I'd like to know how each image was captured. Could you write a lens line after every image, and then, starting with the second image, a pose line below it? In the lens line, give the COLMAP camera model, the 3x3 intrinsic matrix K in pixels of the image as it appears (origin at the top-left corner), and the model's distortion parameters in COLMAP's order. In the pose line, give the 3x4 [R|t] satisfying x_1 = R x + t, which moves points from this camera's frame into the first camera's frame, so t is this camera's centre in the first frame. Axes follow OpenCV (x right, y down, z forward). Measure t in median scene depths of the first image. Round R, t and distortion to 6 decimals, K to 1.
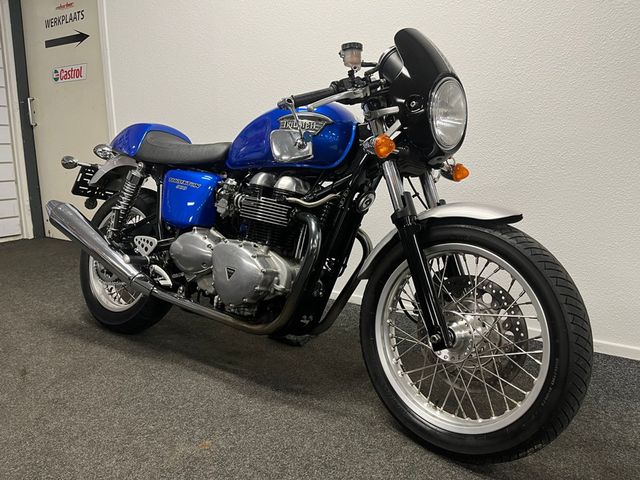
lens RADIAL K [[492.9, 0, 320.0], [0, 492.9, 240.0], [0, 0, 1]] dist [0.074167, -0.004872]
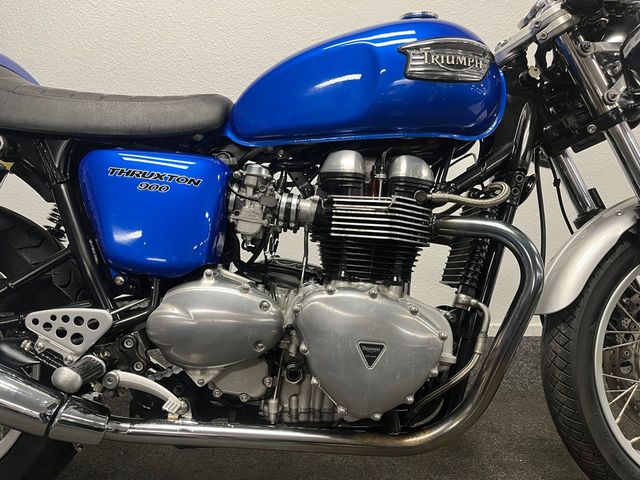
lens RADIAL K [[492.9, 0, 320.0], [0, 492.9, 240.0], [0, 0, 1]] dist [0.074167, -0.004872]
pose [[0.806506, -0.120684, 0.578777, -0.428060], [0.106376, 0.992590, 0.058739, -0.069066], [-0.581577, 0.014195, 0.813368, 0.544082]]
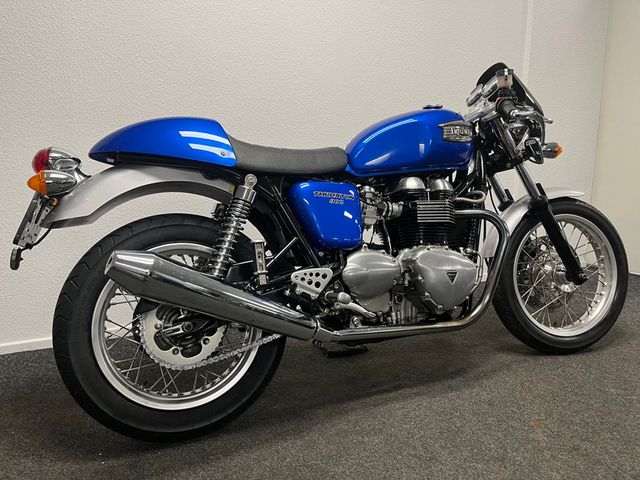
lens RADIAL K [[492.9, 0, 320.0], [0, 492.9, 240.0], [0, 0, 1]] dist [0.074167, -0.004872]
pose [[0.508164, -0.156460, 0.846929, -1.007548], [0.159517, 0.983445, 0.085968, -0.117922], [-0.846359, 0.091414, 0.524709, 0.598931]]
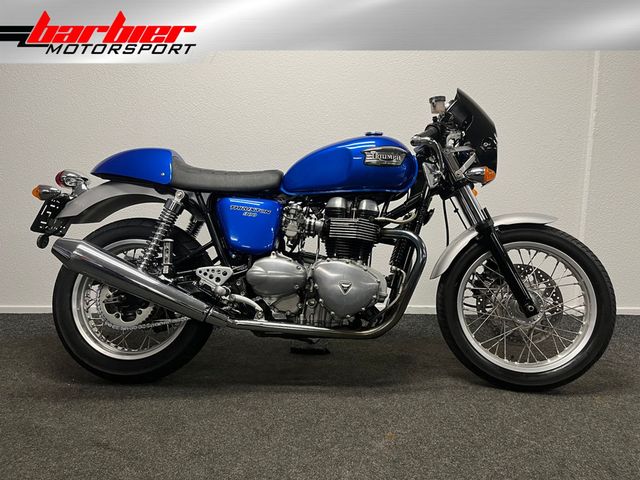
lens RADIAL K [[492.9, 0, 320.0], [0, 492.9, 240.0], [0, 0, 1]] dist [0.074167, -0.004872]
pose [[0.832490, -0.077945, 0.548529, -0.719705], [0.098894, 0.995060, -0.008693, -0.030759], [-0.545142, 0.061483, 0.836086, 0.084342]]
